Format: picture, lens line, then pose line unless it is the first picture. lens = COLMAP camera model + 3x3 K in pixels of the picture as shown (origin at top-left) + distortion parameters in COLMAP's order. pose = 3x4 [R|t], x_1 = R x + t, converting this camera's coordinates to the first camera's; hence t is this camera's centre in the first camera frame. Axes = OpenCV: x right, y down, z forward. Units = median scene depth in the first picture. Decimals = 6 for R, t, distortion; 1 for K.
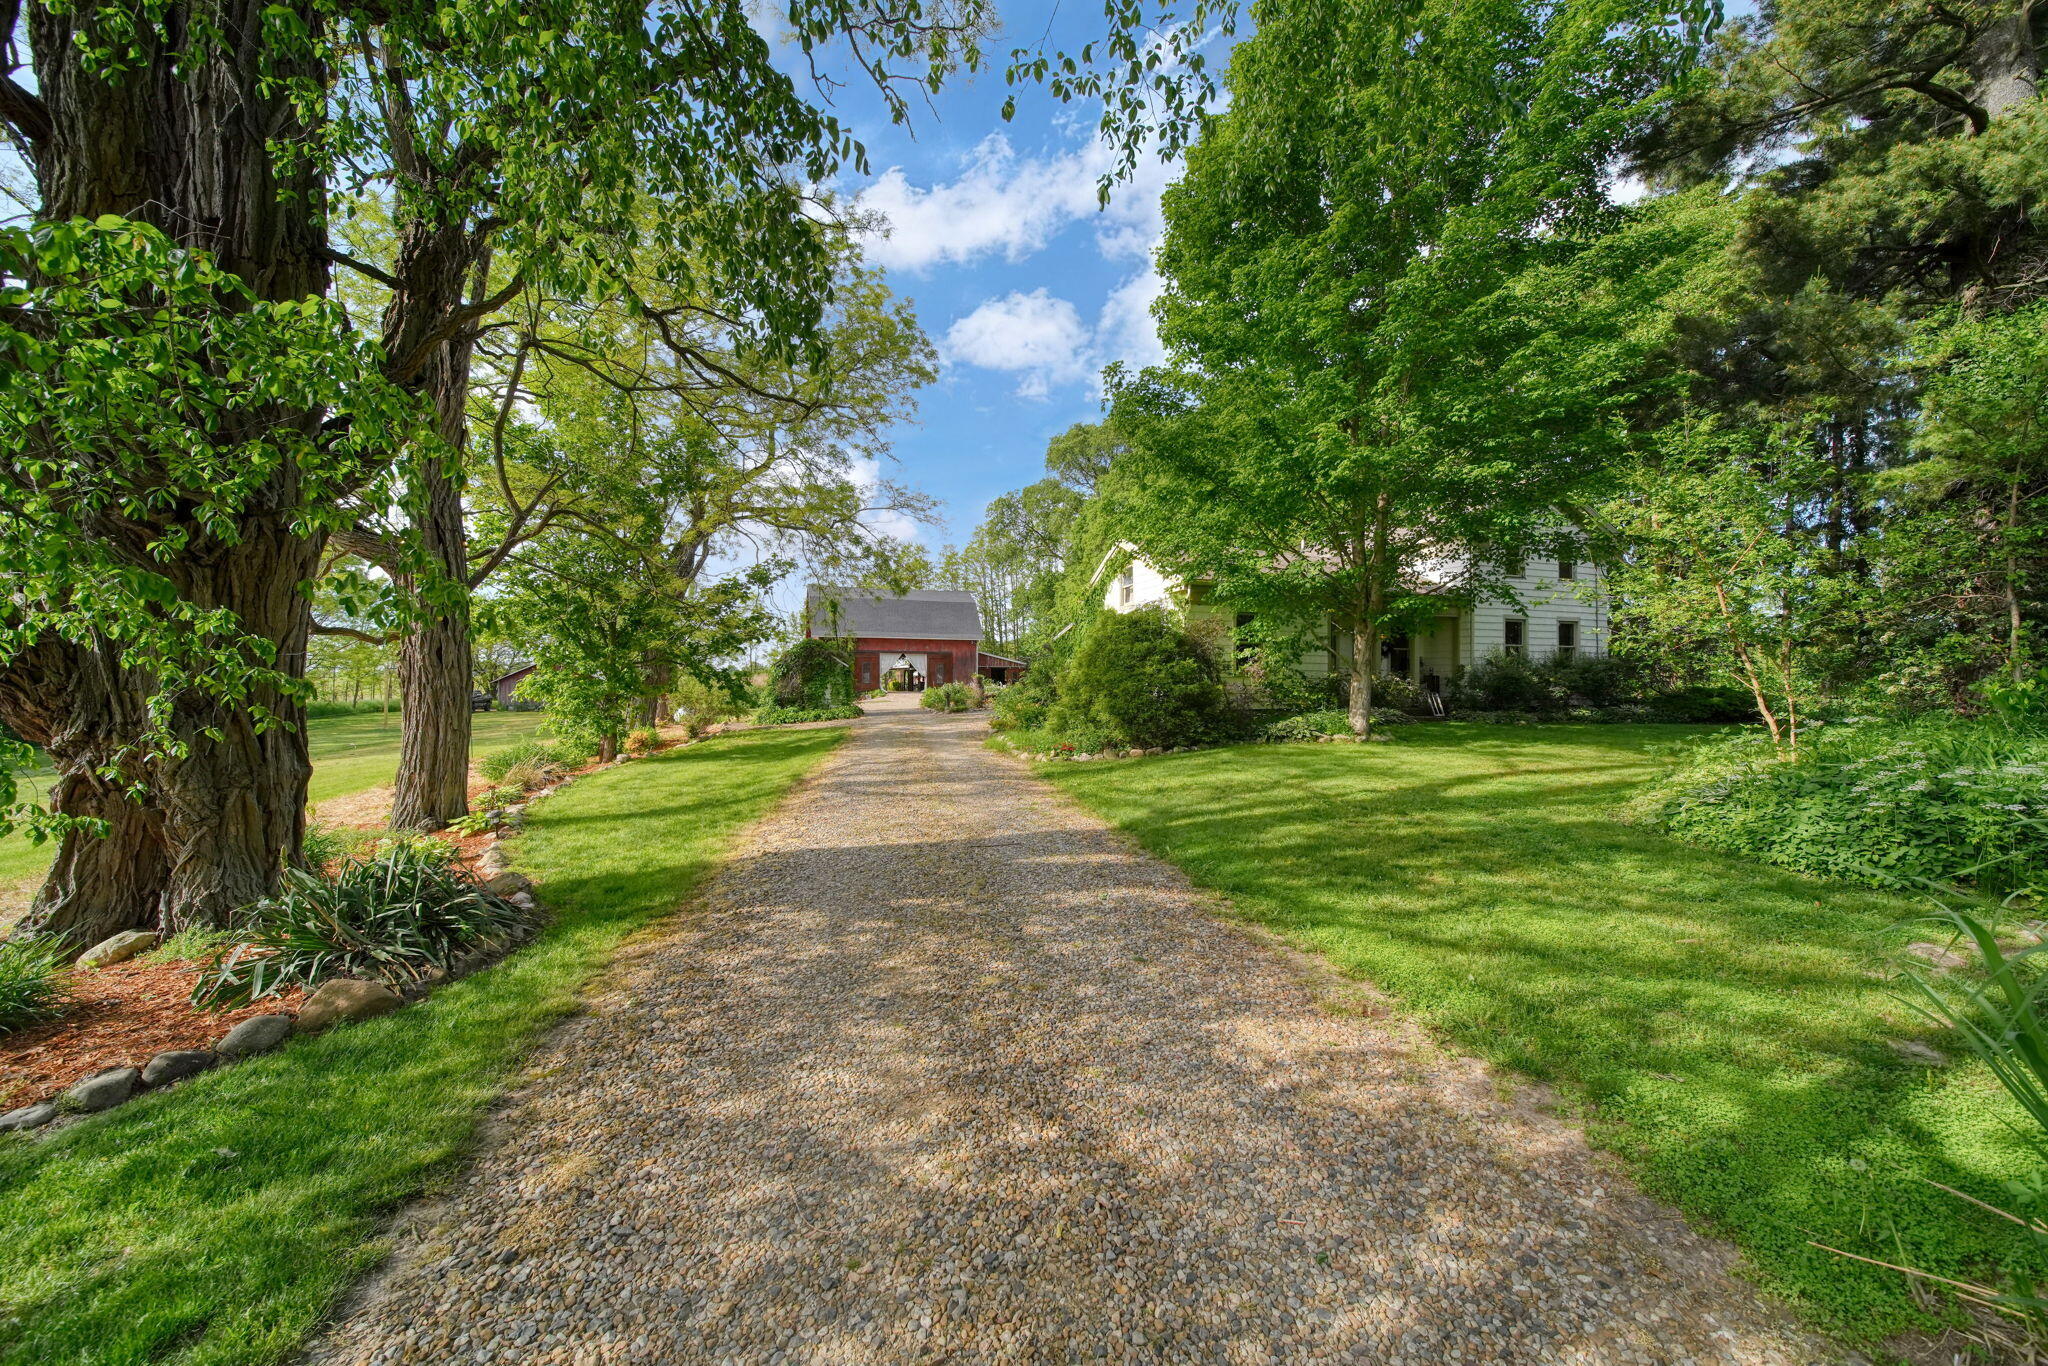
lens RADIAL K [[771.3, 0, 1054.0], [0, 771.3, 679.5], [0, 0, 1]] dist [-0.022946, -0.000007]
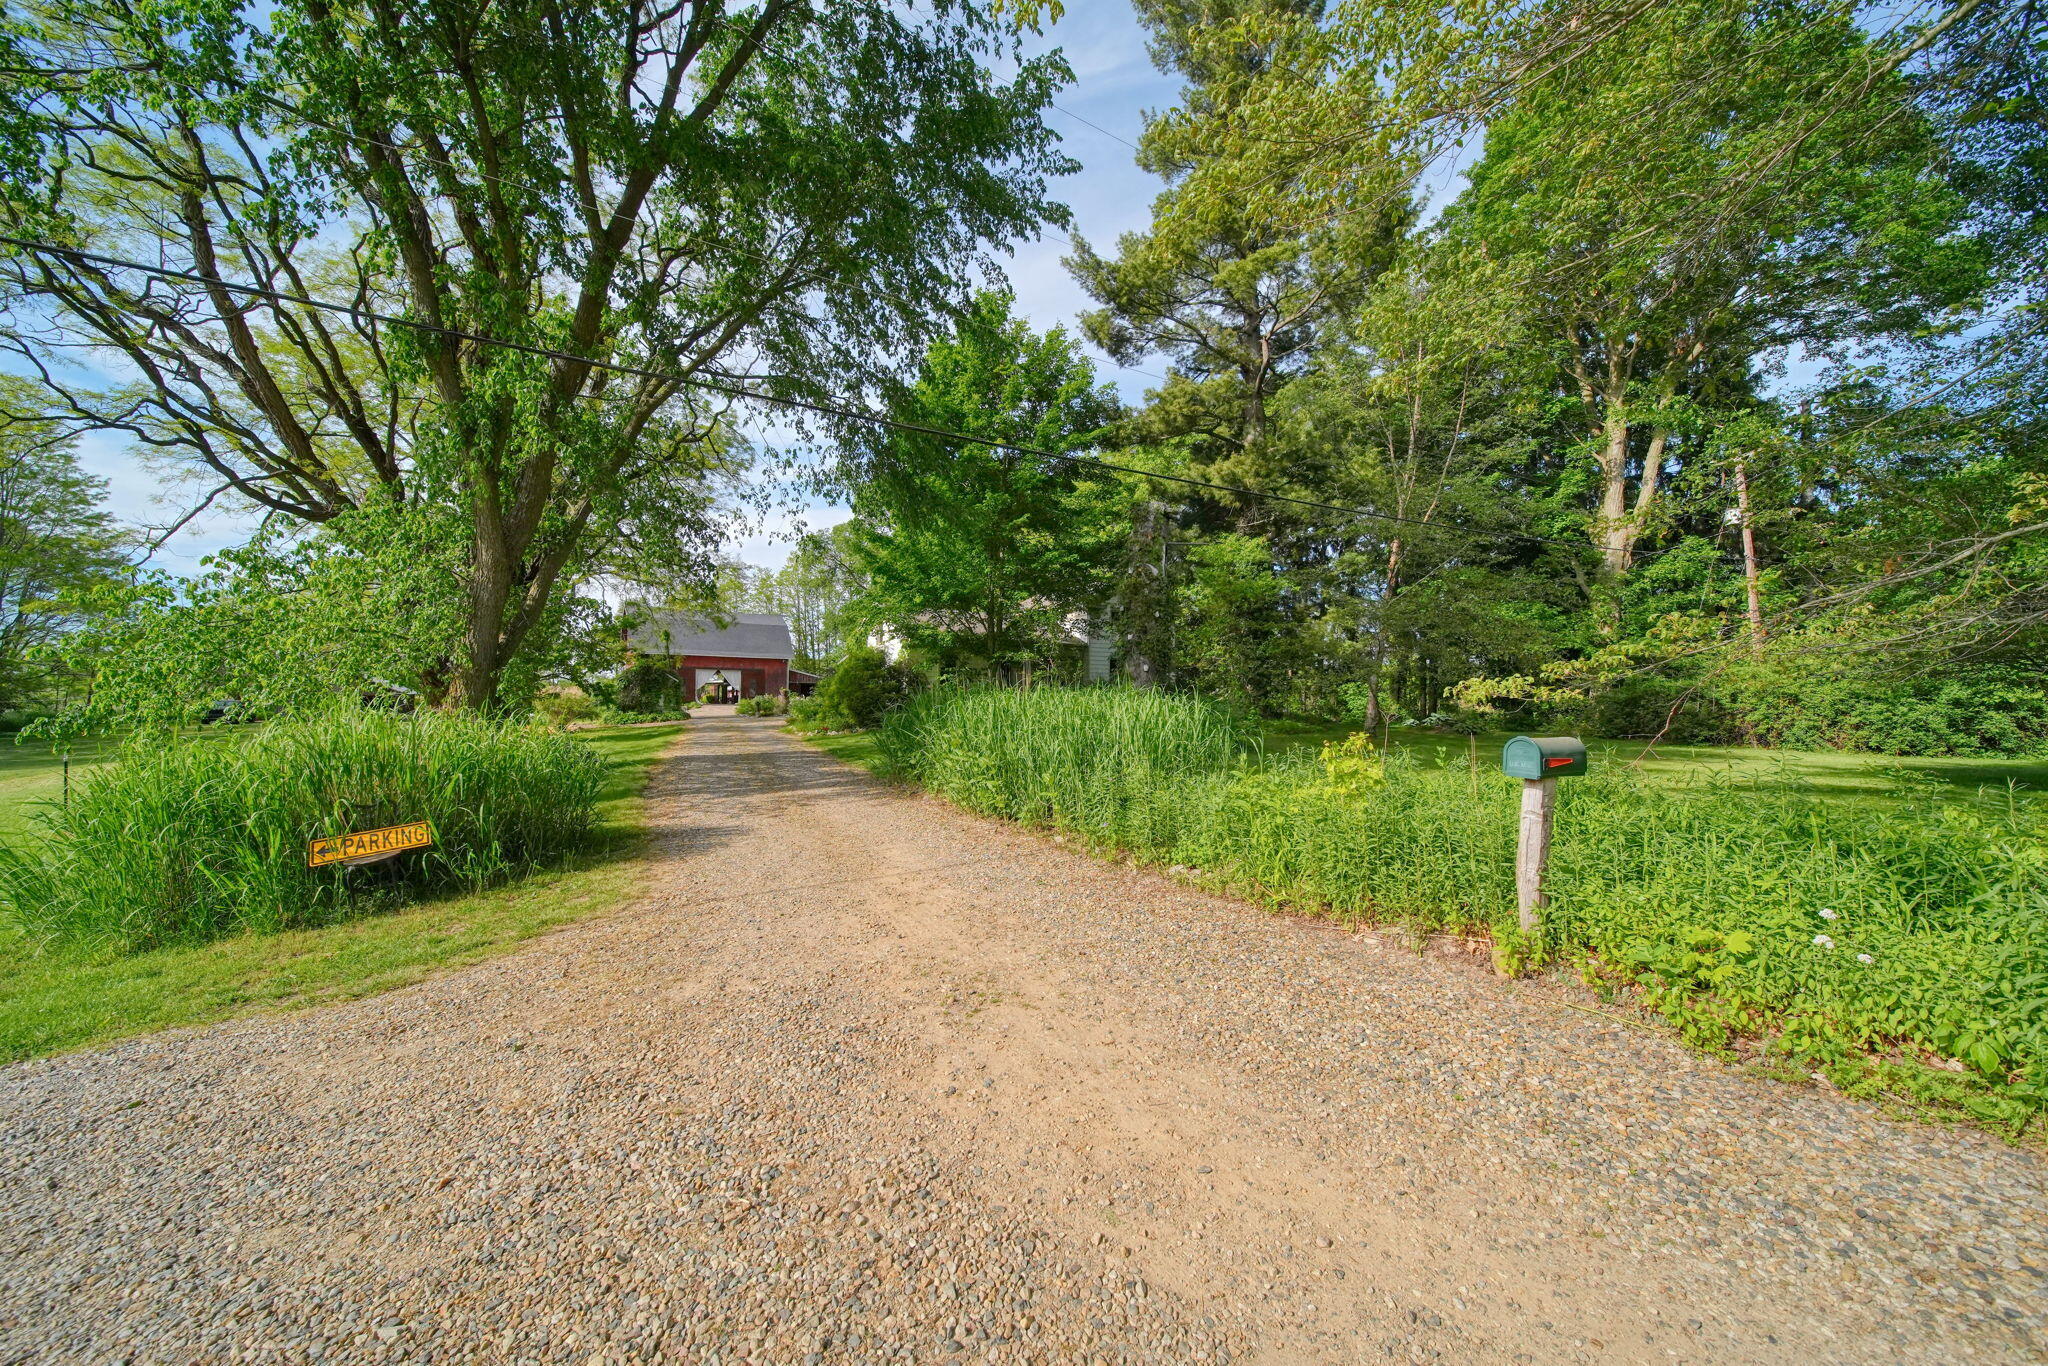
lens RADIAL K [[771.3, 0, 1054.0], [0, 771.3, 679.5], [0, 0, 1]] dist [-0.022946, -0.000007]
pose [[0.974584, 0.013913, 0.223589, 0.040482], [-0.008913, 0.999688, -0.023354, 0.003013], [-0.223844, 0.020768, 0.974404, -0.264244]]
